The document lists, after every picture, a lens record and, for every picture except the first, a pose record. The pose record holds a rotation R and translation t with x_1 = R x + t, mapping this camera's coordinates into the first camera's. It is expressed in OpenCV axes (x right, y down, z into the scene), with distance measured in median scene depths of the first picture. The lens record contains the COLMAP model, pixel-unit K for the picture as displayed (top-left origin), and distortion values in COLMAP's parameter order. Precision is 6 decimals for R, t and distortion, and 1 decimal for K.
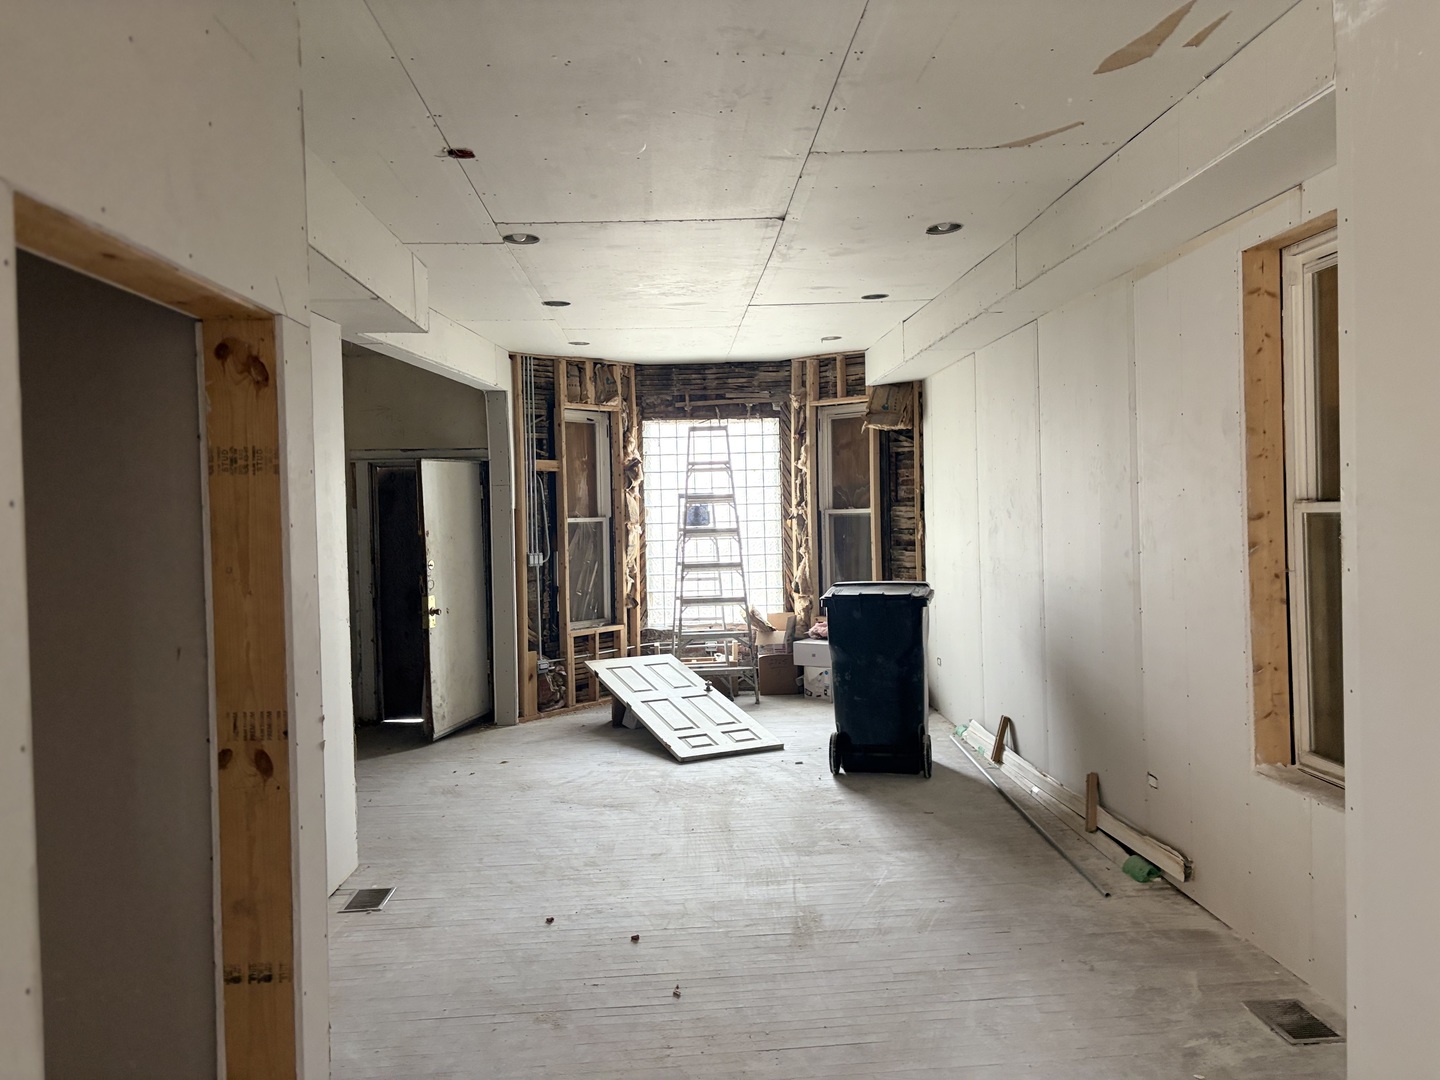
lens RADIAL K [[1094.1, 0, 720.0], [0, 1094.1, 540.0], [0, 0, 1]] dist [0.048467, -0.045852]
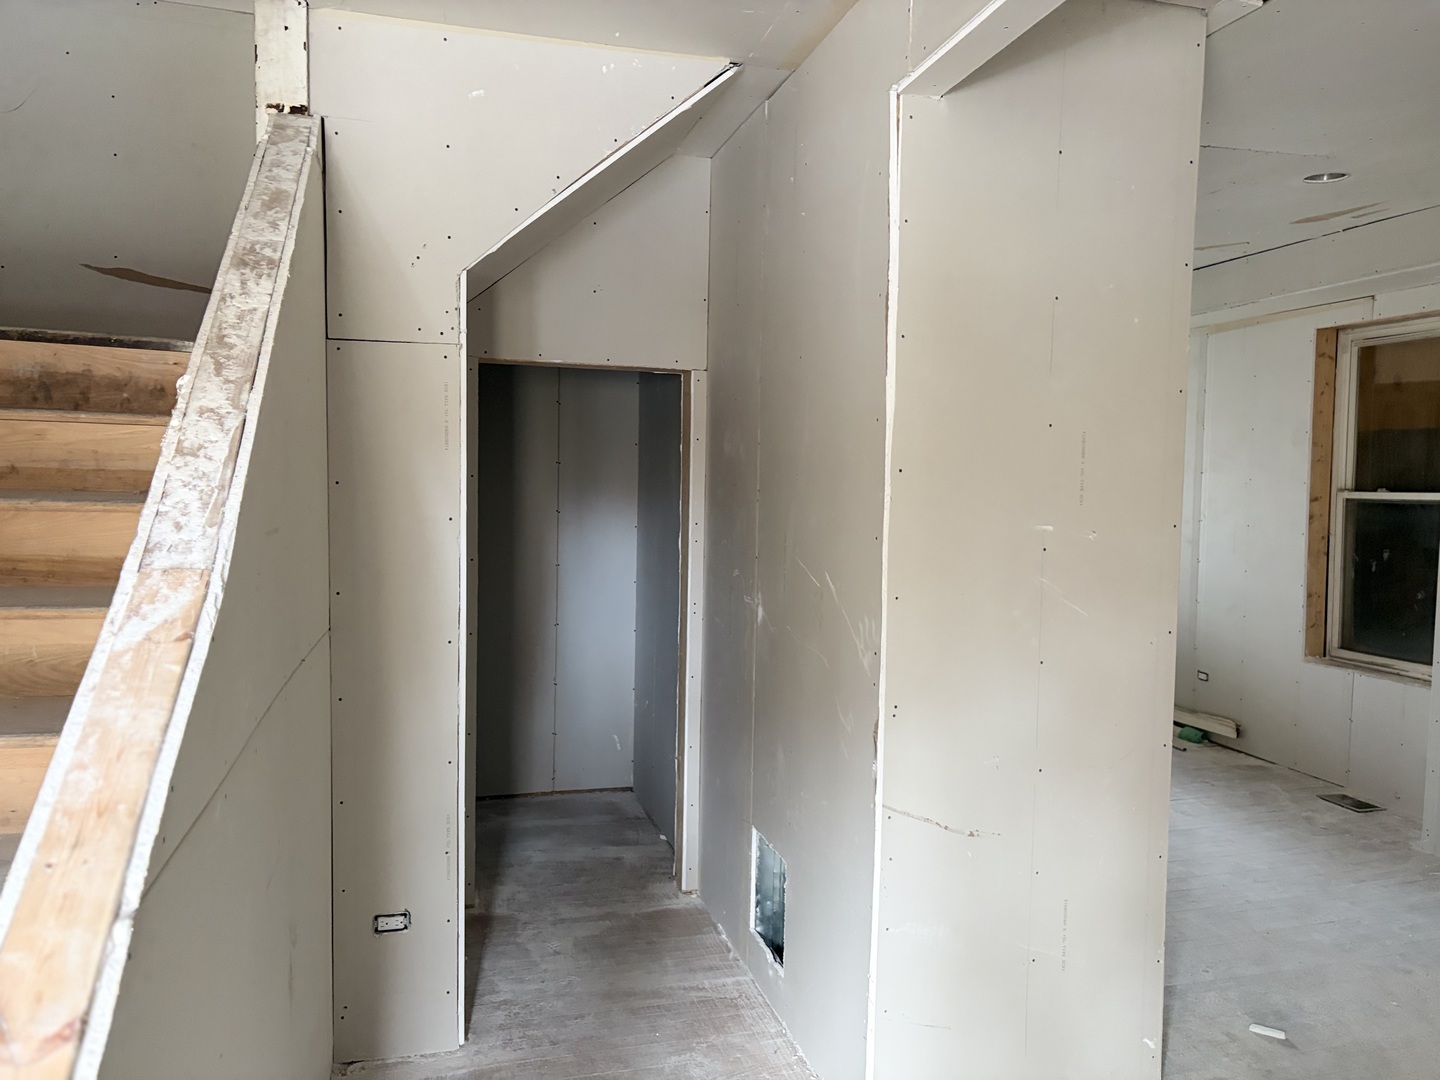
lens RADIAL K [[1094.1, 0, 720.0], [0, 1094.1, 540.0], [0, 0, 1]] dist [0.048467, -0.045852]
pose [[0.976651, 0.029966, 0.212730, -0.674057], [-0.036637, 0.998951, 0.027486, 0.024534], [-0.211683, -0.034638, 0.976724, -0.358958]]
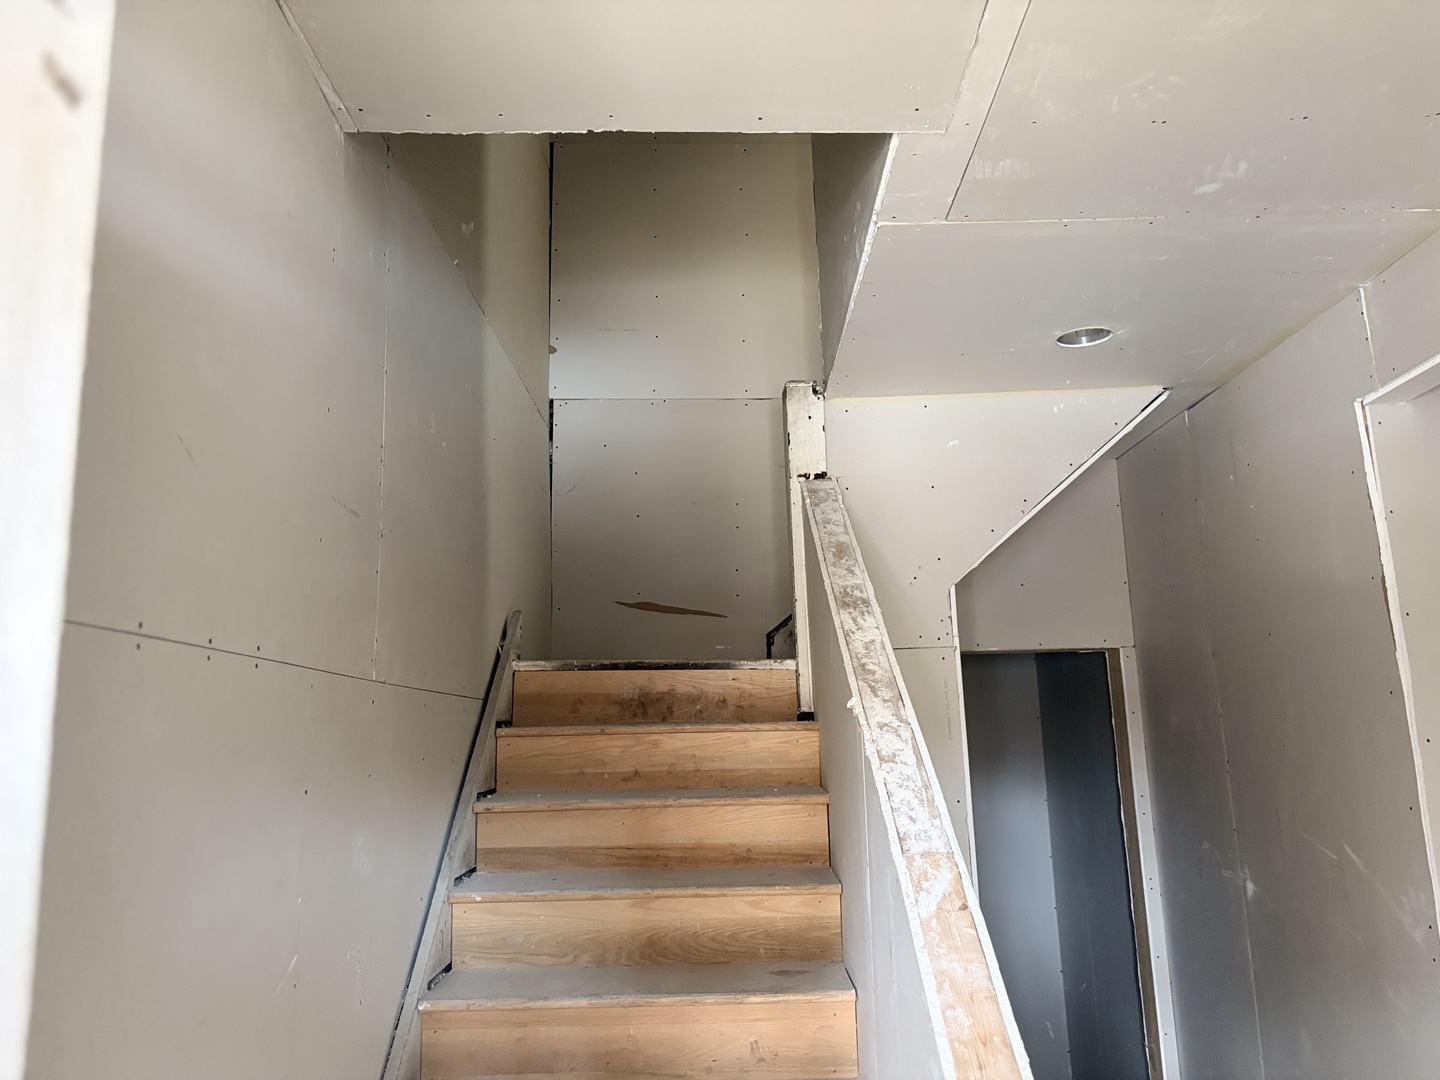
lens RADIAL K [[1084.8, 0, 720.0], [0, 1084.8, 540.0], [0, 0, 1]] dist [0.049302, -0.052339]
pose [[0.998157, -0.015145, -0.058762, -0.835190], [0.002407, 0.977475, -0.211036, 0.017372], [0.060635, 0.210506, 0.975710, -0.464400]]
